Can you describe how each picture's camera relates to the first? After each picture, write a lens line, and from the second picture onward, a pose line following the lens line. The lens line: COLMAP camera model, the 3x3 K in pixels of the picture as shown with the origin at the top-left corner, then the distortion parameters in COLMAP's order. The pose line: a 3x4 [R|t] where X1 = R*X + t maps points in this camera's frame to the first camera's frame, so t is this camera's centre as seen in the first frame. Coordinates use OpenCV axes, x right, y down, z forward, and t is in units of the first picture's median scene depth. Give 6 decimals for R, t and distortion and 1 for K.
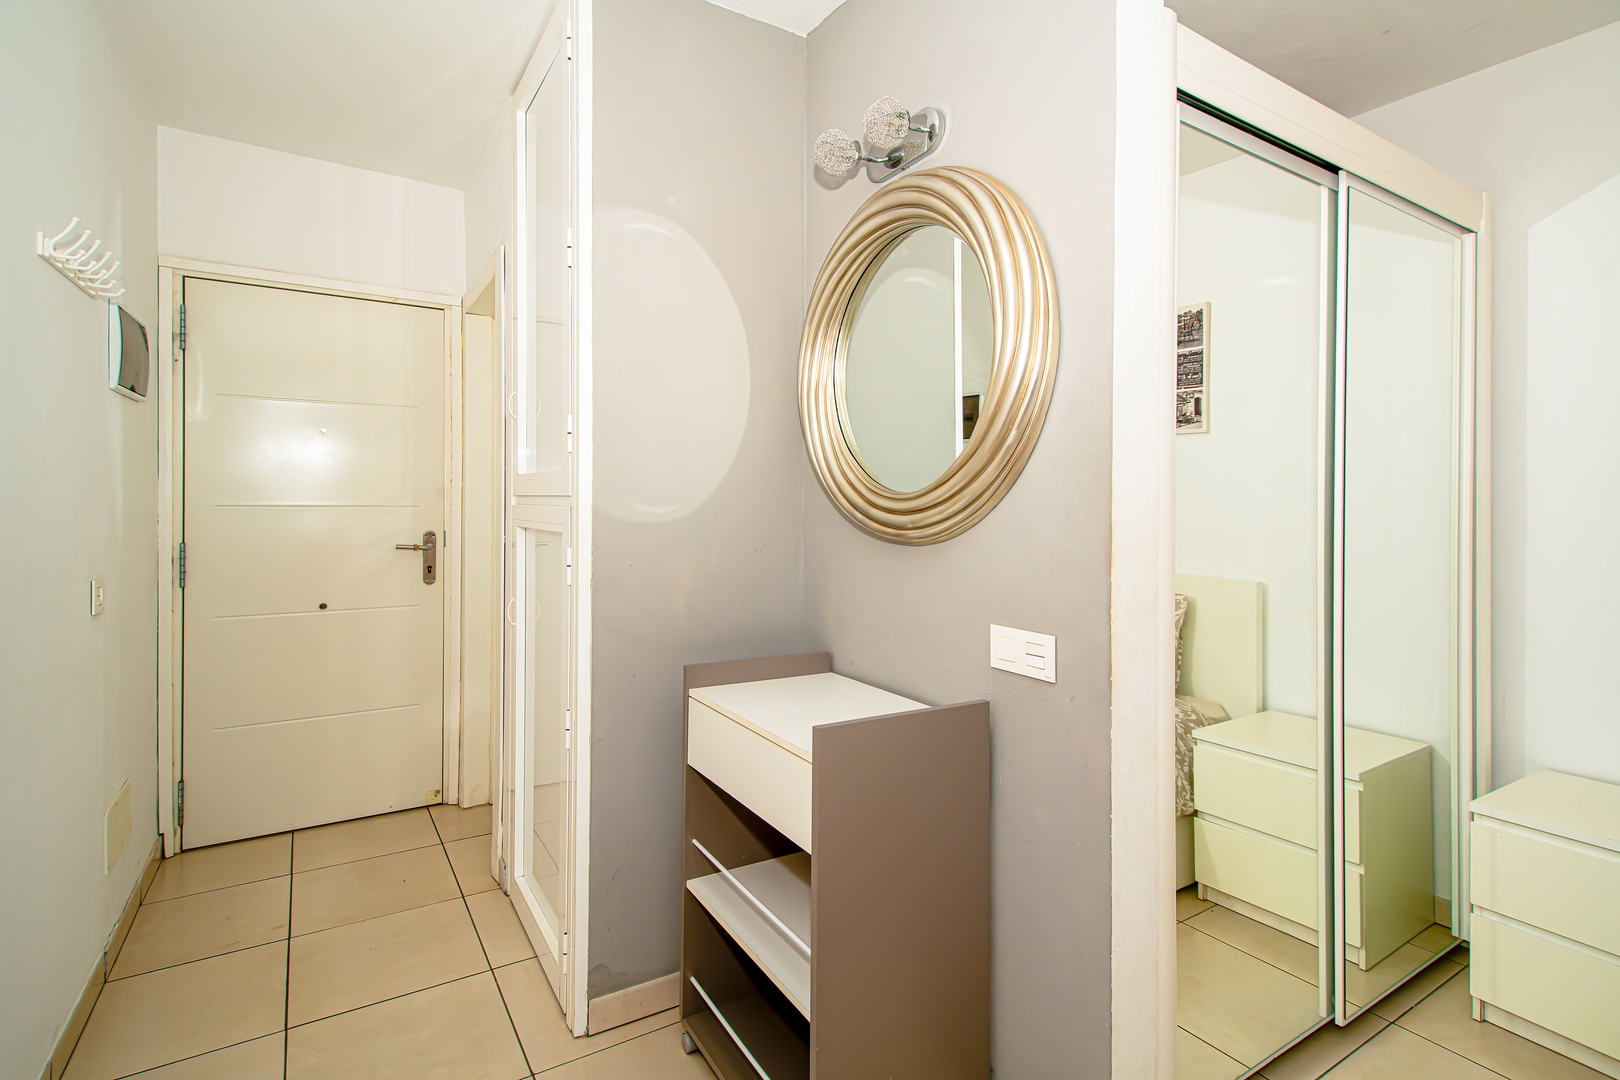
lens RADIAL K [[802.2, 0, 804.9], [0, 802.2, 494.2], [0, 0, 1]] dist [0.001834, -0.001656]
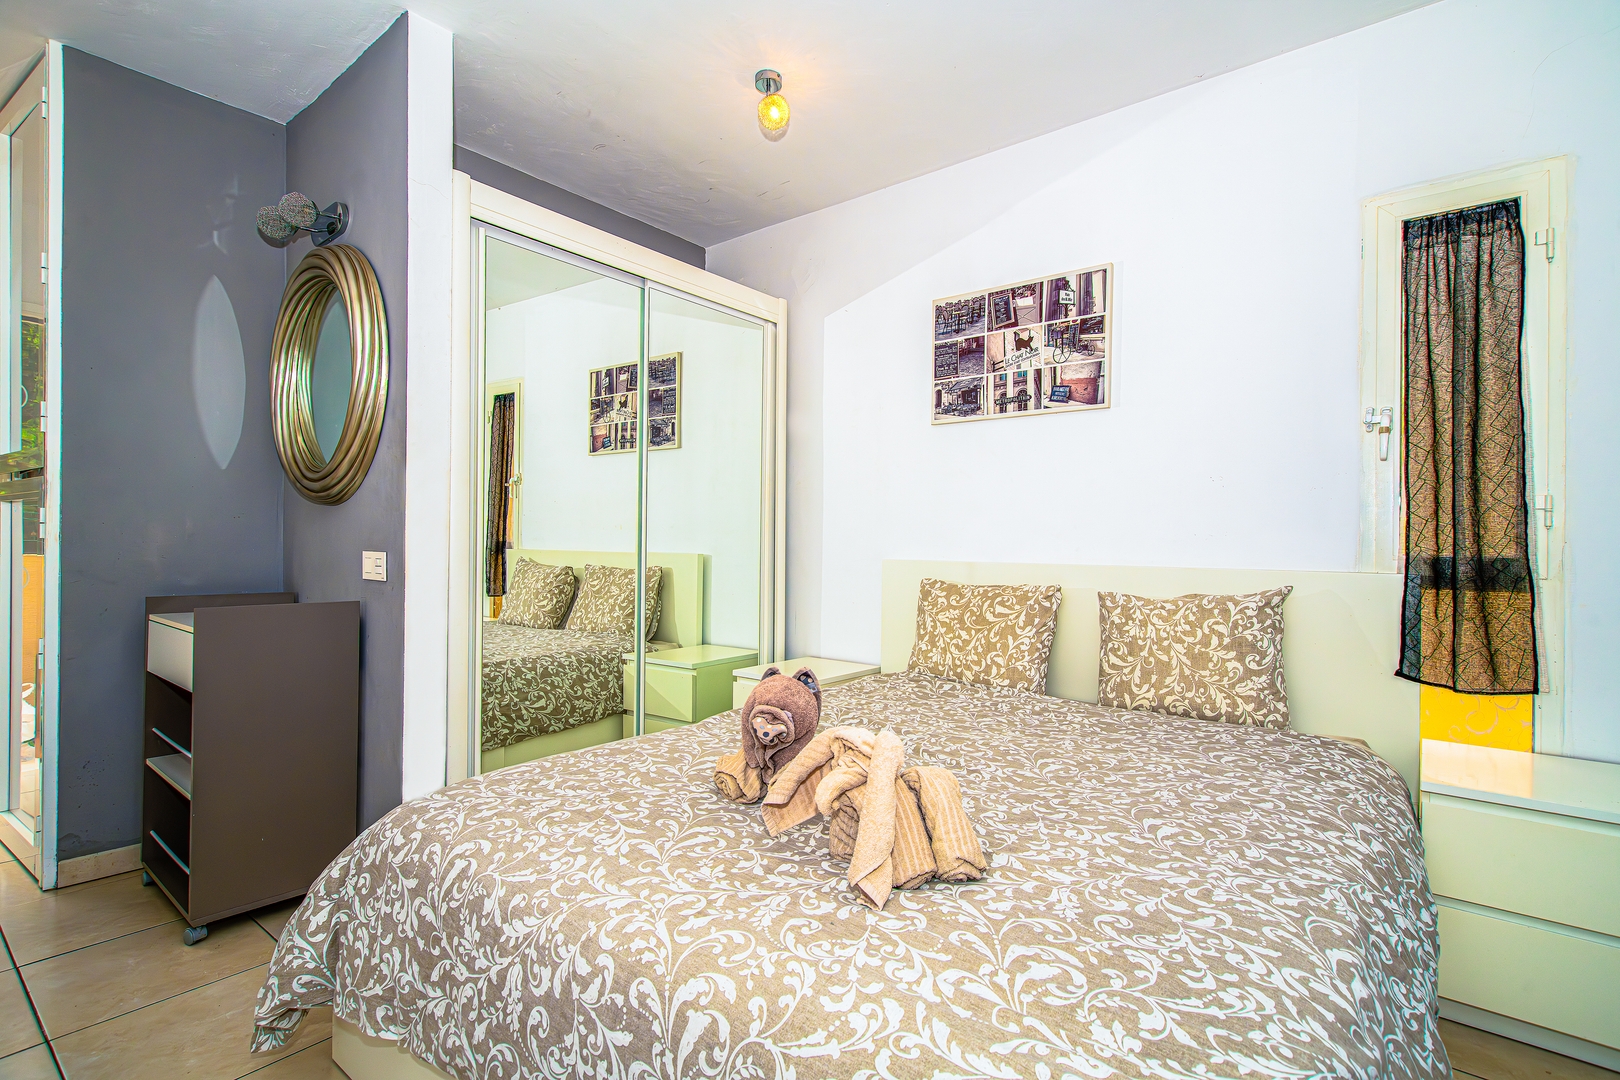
lens RADIAL K [[812.5, 0, 810.0], [0, 812.5, 540.0], [0, 0, 1]] dist [0.023989, -0.000741]
pose [[0.960143, -0.007434, 0.279409, 0.493633], [0.006922, 0.999972, 0.002817, 0.114915], [-0.279422, -0.000771, 0.960168, -0.580425]]
